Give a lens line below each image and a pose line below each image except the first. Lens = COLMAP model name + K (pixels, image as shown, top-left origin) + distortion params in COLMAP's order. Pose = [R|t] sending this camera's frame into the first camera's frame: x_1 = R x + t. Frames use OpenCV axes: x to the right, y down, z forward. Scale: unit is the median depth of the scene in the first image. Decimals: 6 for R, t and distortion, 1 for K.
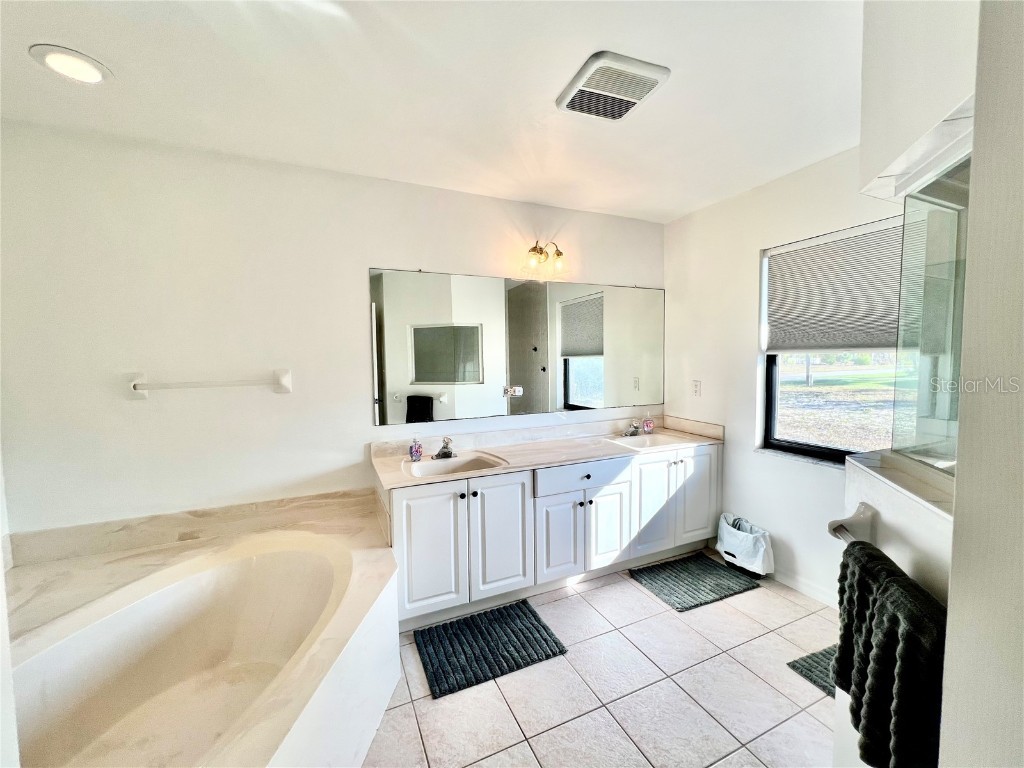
lens RADIAL K [[407.9, 0, 512.0], [0, 407.9, 384.0], [0, 0, 1]] dist [0.000102, -0.000011]
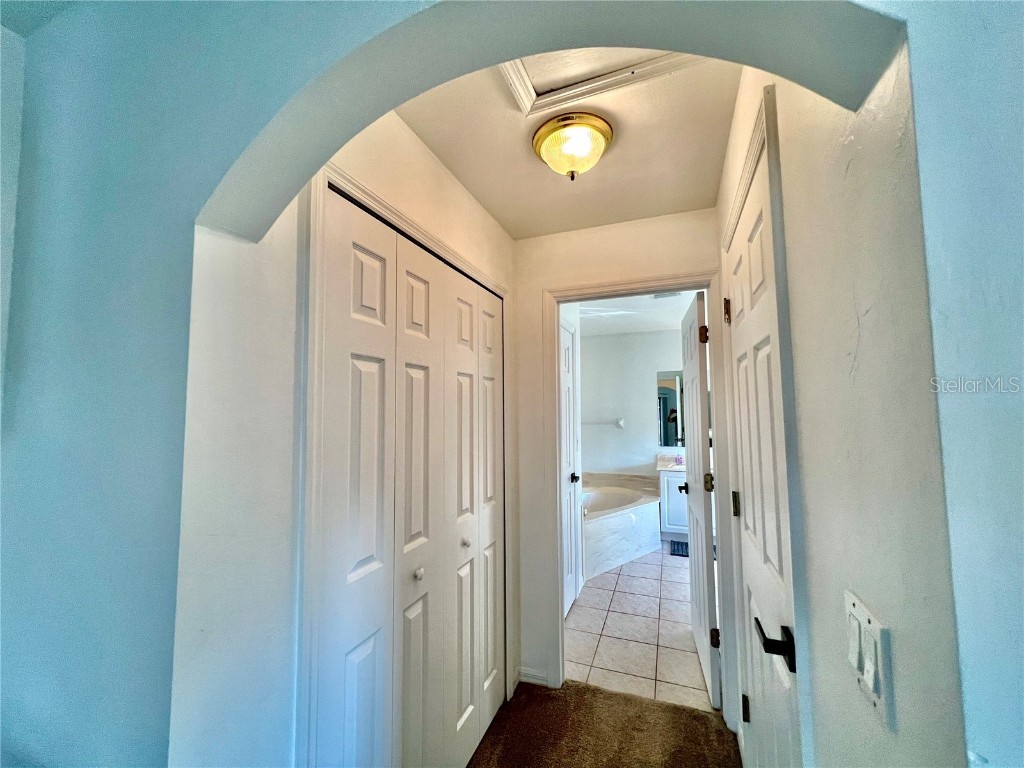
lens RADIAL K [[407.9, 0, 512.0], [0, 407.9, 384.0], [0, 0, 1]] dist [0.000102, -0.000011]
pose [[0.696253, -0.041477, -0.716597, 0.670136], [-0.046863, 0.993572, -0.103041, 0.039071], [0.716265, 0.105325, 0.689834, -1.045694]]
